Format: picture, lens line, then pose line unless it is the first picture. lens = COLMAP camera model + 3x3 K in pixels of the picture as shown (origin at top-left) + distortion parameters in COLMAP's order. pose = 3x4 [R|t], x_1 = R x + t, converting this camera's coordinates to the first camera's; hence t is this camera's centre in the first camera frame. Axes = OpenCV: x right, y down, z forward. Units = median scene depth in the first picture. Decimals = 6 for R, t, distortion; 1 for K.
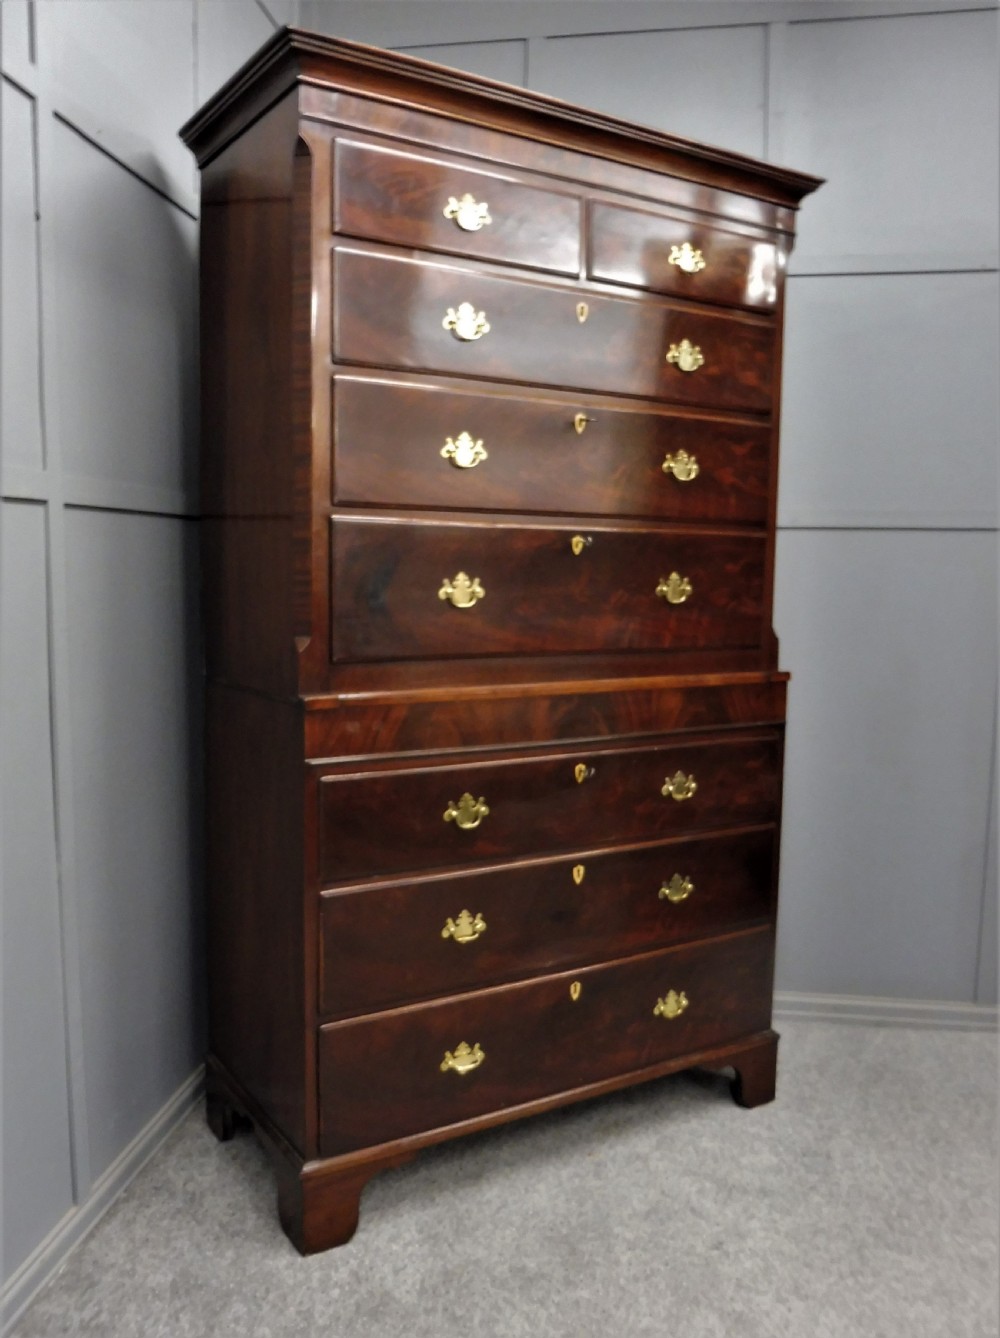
lens RADIAL K [[1109.6, 0, 468.7], [0, 1109.6, 672.7], [0, 0, 1]] dist [-0.027584, -0.014200]
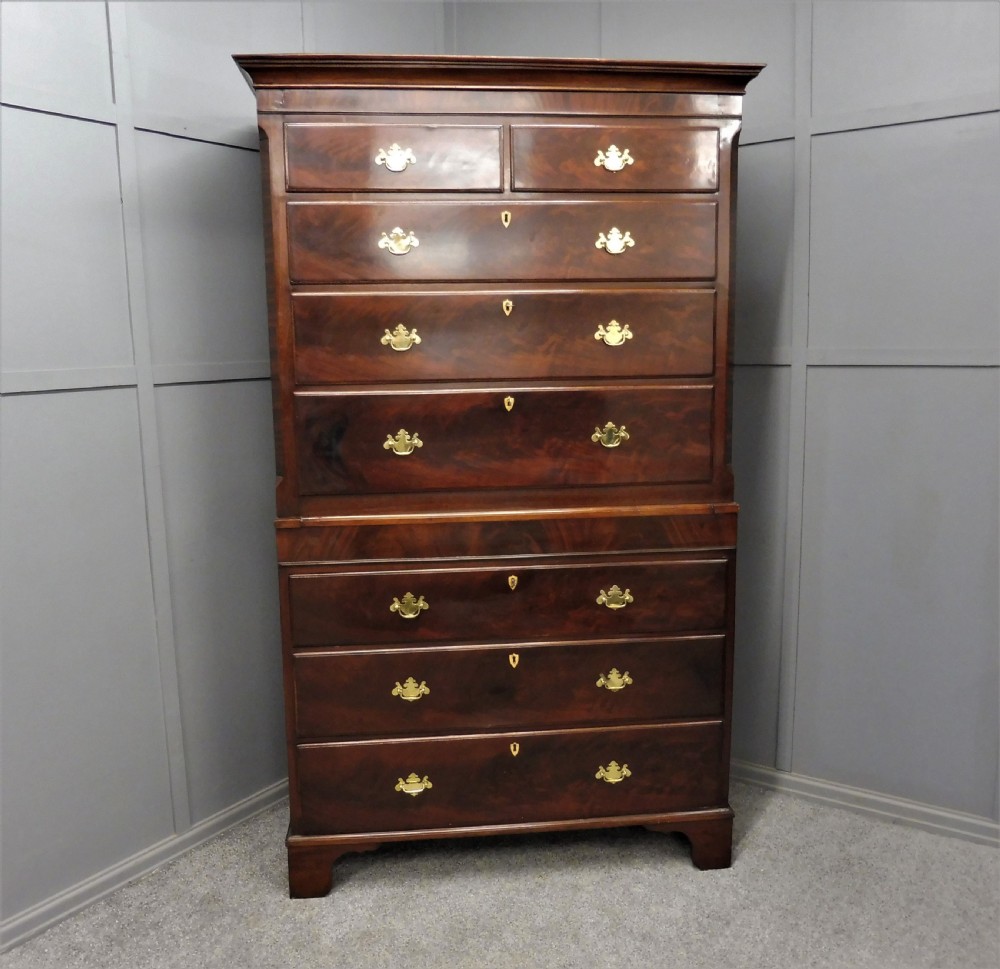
lens RADIAL K [[934.1, 0, 489.7], [0, 934.1, 483.7], [0, 0, 1]] dist [0.009658, -0.122533]
pose [[0.901843, 0.038388, -0.430355, 0.542121], [-0.014328, 0.998155, 0.059010, -0.087091], [0.431826, -0.047052, 0.900729, 0.024137]]
